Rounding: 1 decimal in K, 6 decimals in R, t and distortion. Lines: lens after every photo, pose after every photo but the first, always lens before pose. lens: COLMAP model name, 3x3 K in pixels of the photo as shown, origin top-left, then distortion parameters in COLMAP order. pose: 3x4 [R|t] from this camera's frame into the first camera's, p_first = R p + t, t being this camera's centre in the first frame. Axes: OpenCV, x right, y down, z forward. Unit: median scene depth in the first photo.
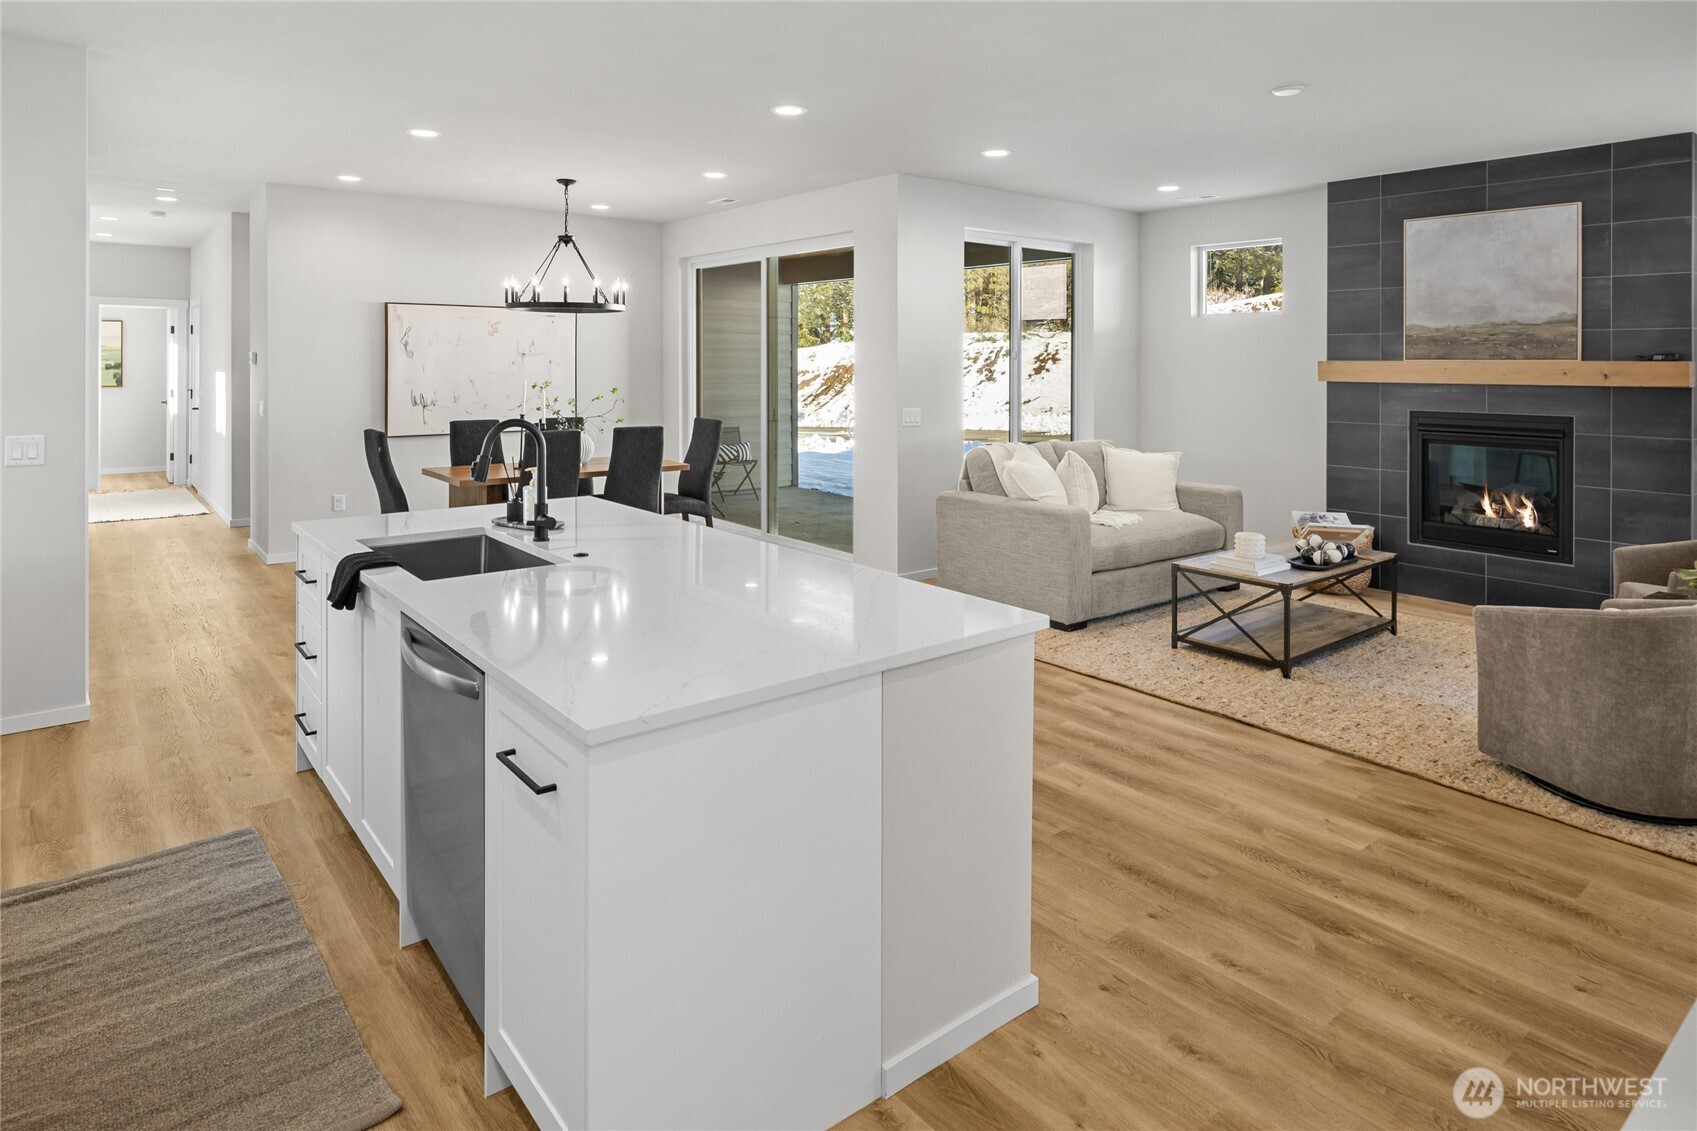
lens RADIAL K [[959.6, 0, 815.8], [0, 959.6, 361.3], [0, 0, 1]] dist [0.002716, -0.003321]
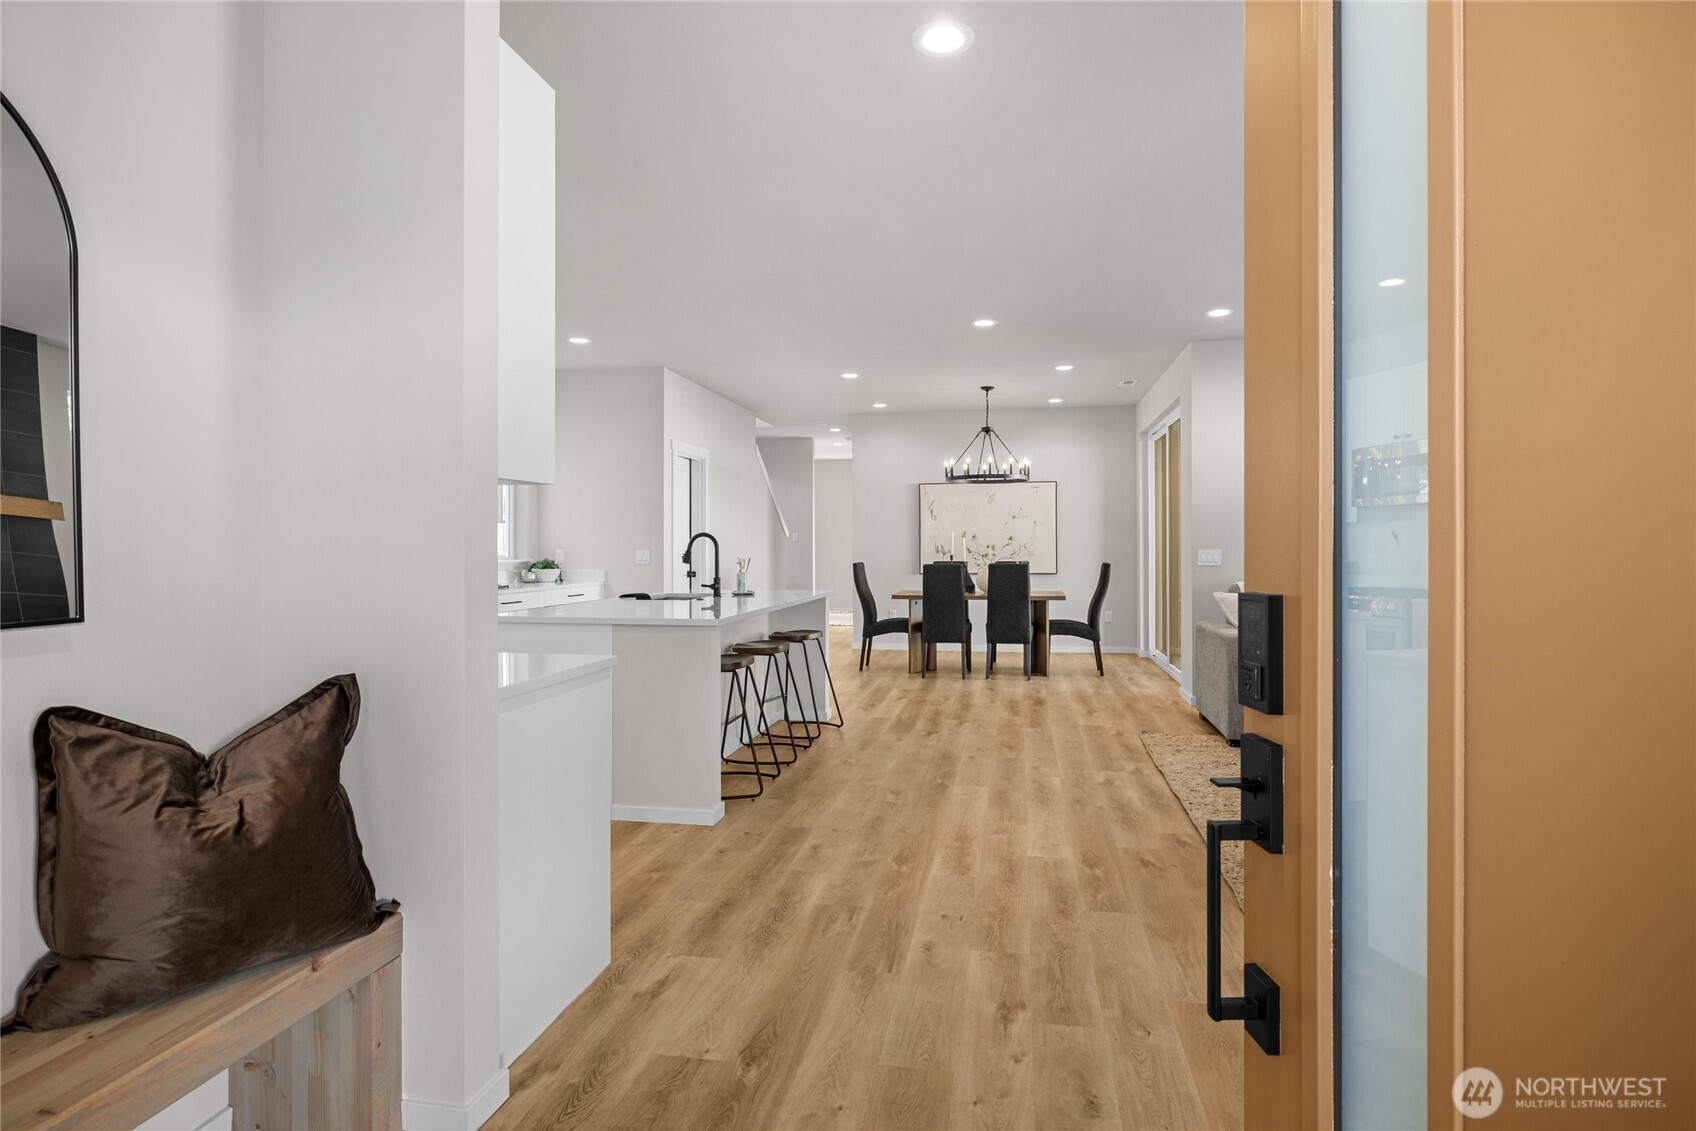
lens RADIAL K [[868.3, 0, 863.6], [0, 868.3, 555.6], [0, 0, 1]] dist [-0.004321, -0.000107]
pose [[0.669430, 0.001775, -0.742873, 0.657180], [0.007438, 0.999931, 0.009092, 0.049242], [0.742837, -0.011612, 0.669371, 0.033788]]
